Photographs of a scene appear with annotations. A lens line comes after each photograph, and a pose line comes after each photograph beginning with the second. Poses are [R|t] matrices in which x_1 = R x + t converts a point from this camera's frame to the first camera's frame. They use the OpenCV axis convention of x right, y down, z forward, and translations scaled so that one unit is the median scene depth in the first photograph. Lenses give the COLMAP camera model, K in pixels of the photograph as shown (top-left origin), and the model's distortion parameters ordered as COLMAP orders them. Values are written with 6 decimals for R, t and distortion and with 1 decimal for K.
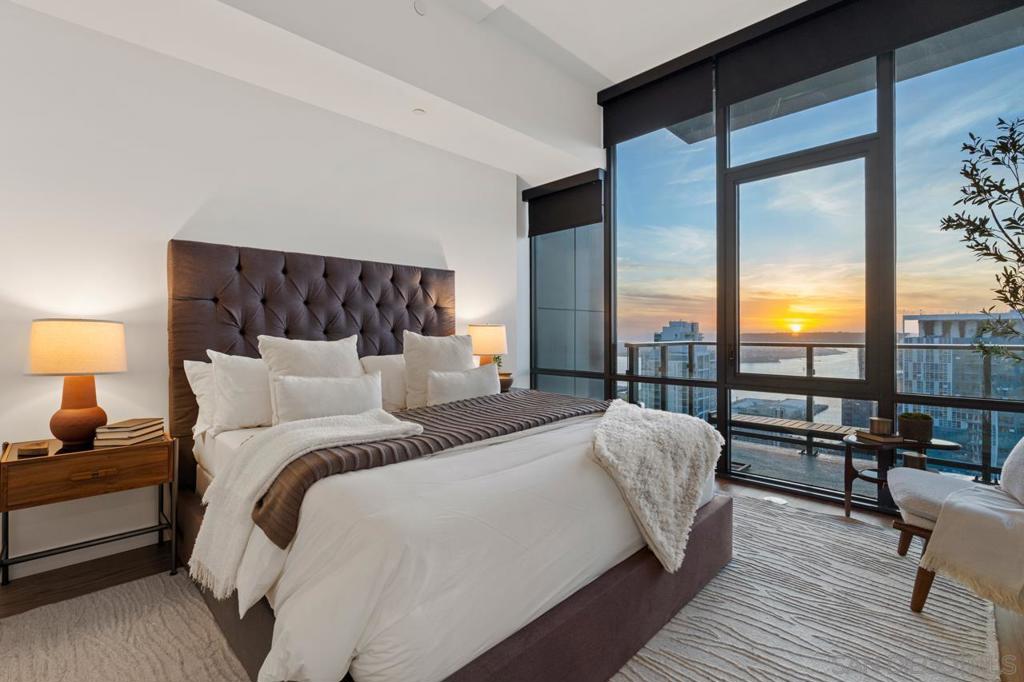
lens RADIAL K [[453.2, 0, 512.0], [0, 453.2, 341.0], [0, 0, 1]] dist [-0.003036, -0.000642]
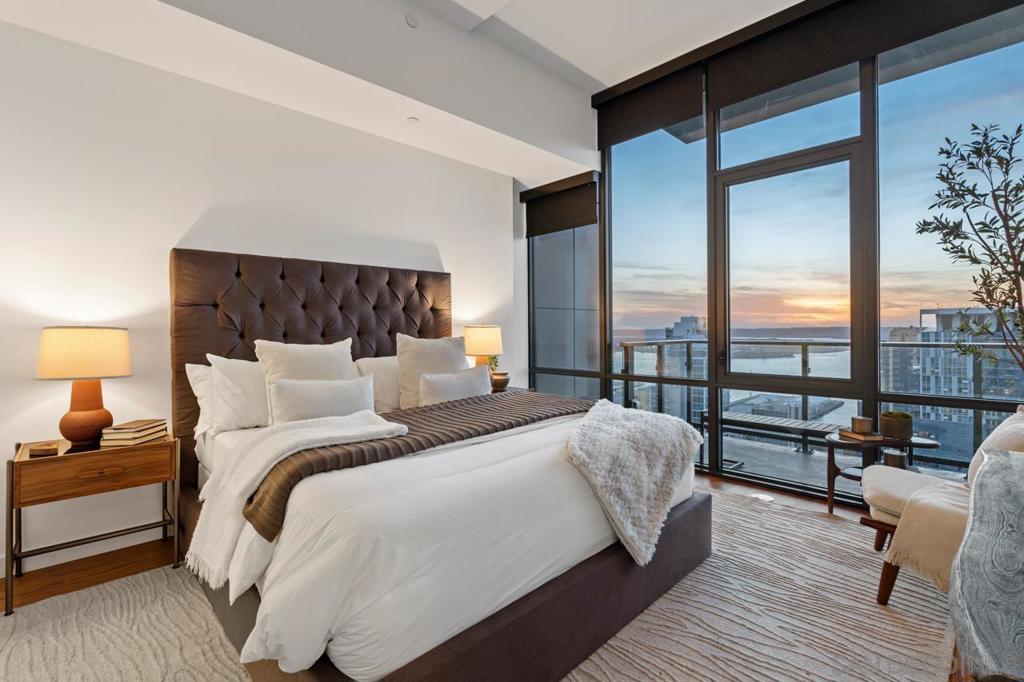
lens RADIAL K [[453.2, 0, 512.0], [0, 453.2, 341.0], [0, 0, 1]] dist [-0.003036, -0.000642]
pose [[0.999891, -0.005162, -0.013841, 0.046039], [0.005225, 0.999976, 0.004478, -0.011293], [0.013818, -0.004550, 0.999894, -0.036352]]
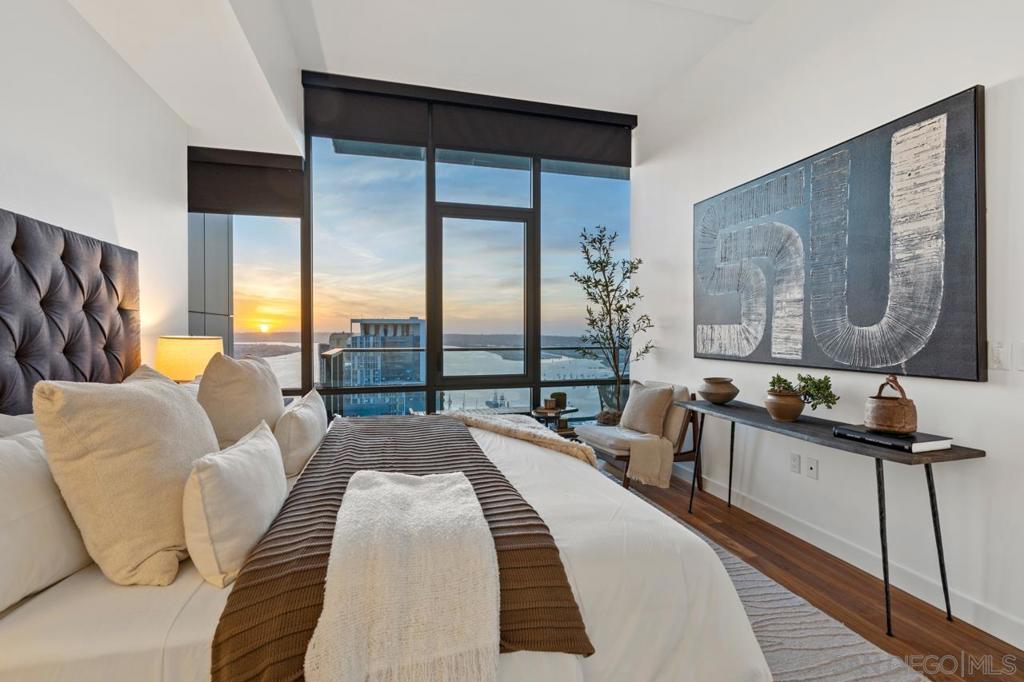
lens RADIAL K [[453.2, 0, 512.0], [0, 453.2, 341.0], [0, 0, 1]] dist [-0.003036, -0.000642]
pose [[0.498042, -0.015395, 0.867016, -0.751420], [0.015476, 0.999841, 0.008863, -0.051147], [-0.867015, 0.009004, 0.498201, 0.435774]]
